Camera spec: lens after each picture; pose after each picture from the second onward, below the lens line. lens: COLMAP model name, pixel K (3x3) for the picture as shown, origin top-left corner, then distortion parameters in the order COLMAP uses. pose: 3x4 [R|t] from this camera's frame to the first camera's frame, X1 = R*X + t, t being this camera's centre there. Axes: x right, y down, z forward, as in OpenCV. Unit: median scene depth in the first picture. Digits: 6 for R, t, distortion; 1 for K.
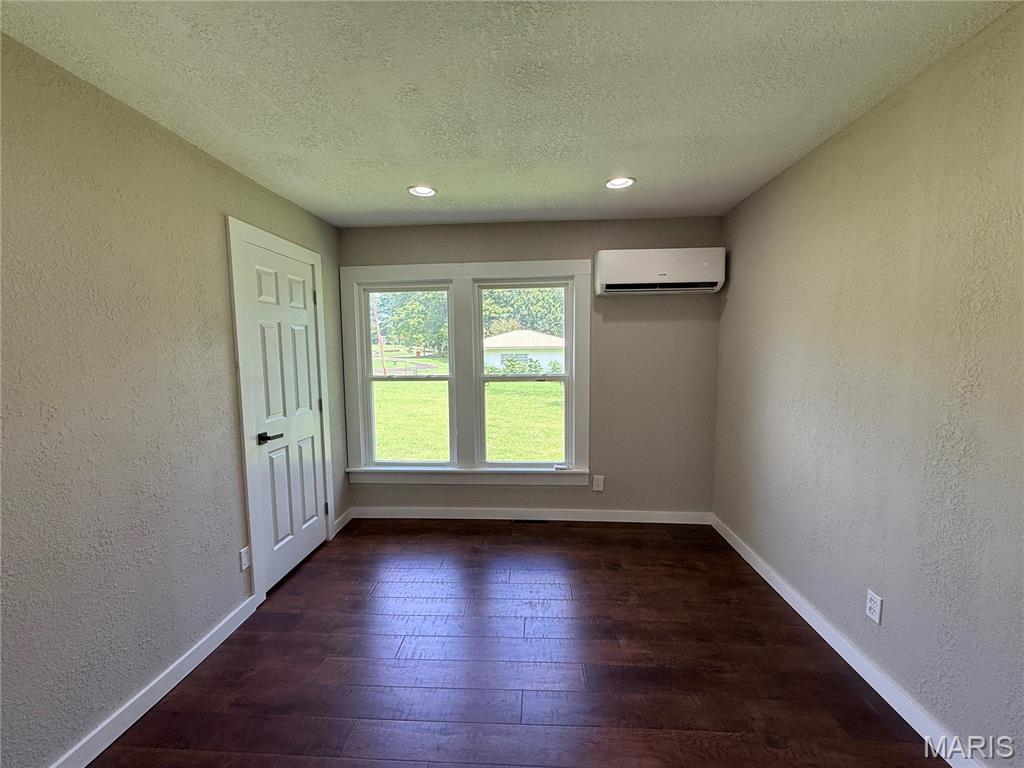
lens RADIAL K [[407.8, 0, 508.3], [0, 407.8, 384.1], [0, 0, 1]] dist [-0.000199, 0.000642]
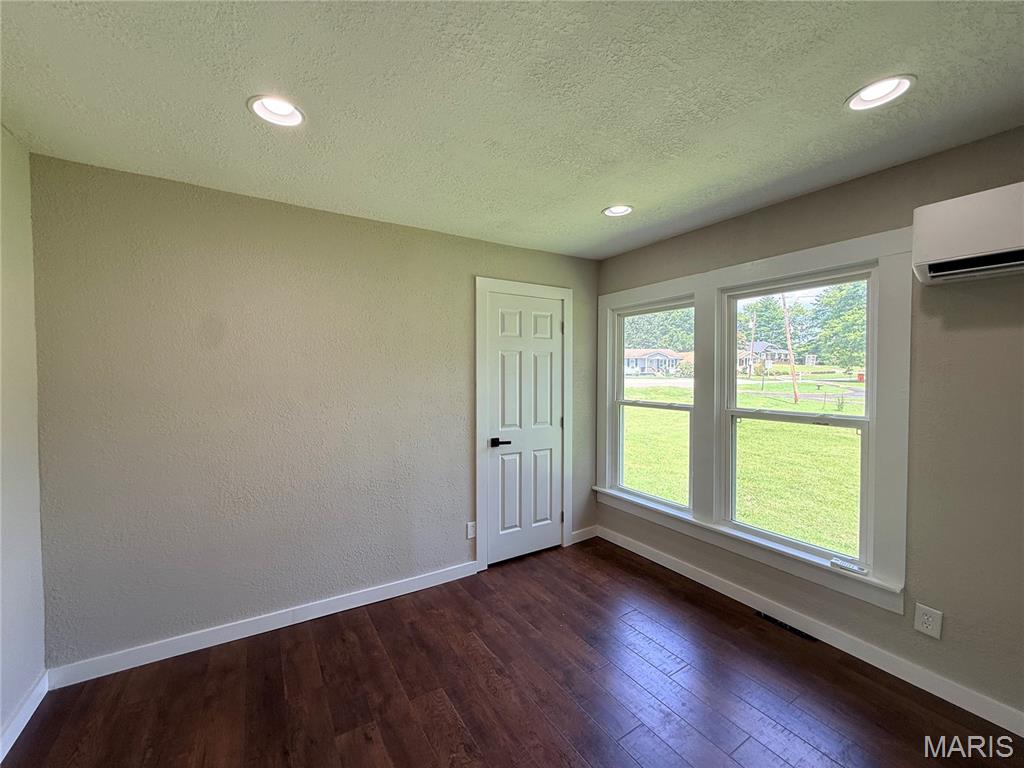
lens RADIAL K [[412.3, 0, 512.0], [0, 412.3, 384.0], [0, 0, 1]] dist [0.001902, 0.000261]
pose [[0.584146, 0.035778, -0.810860, 0.336835], [-0.076341, 0.997021, -0.011004, -0.028184], [0.808050, 0.068330, 0.585137, 0.195126]]
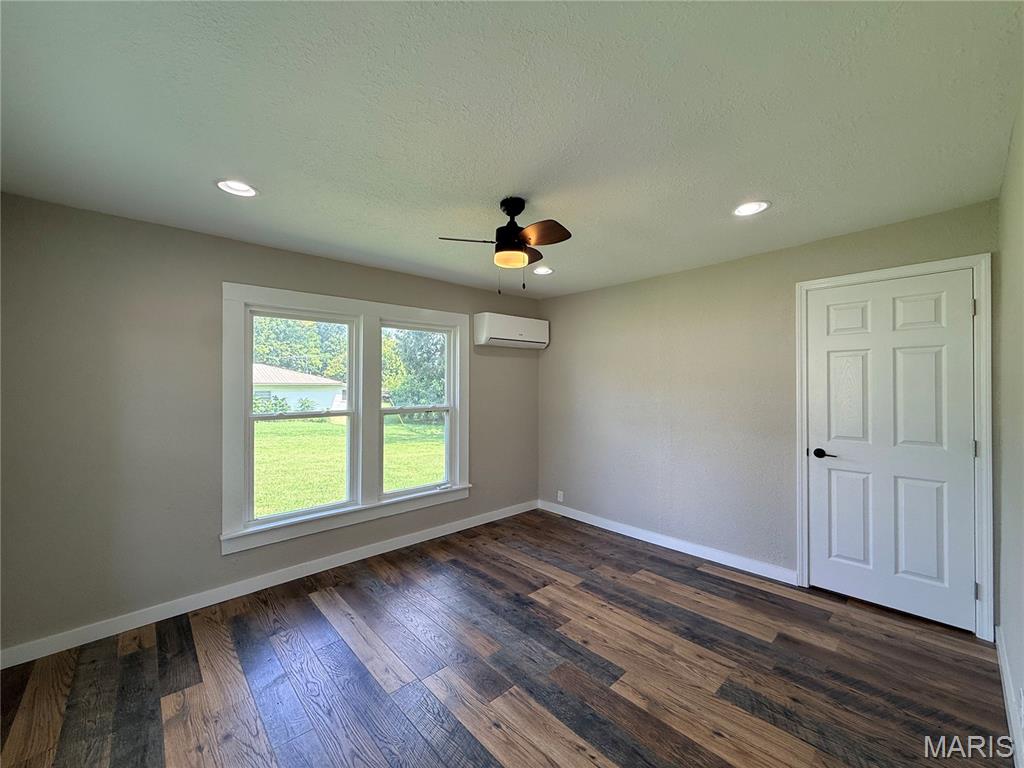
lens RADIAL K [[407.8, 0, 508.3], [0, 407.8, 384.1], [0, 0, 1]] dist [-0.000199, 0.000642]
pose [[0.697097, 0.010119, 0.716905, -0.595734], [0.056897, 0.995966, -0.069384, 0.005569], [-0.714715, 0.089157, 0.693710, 0.048362]]
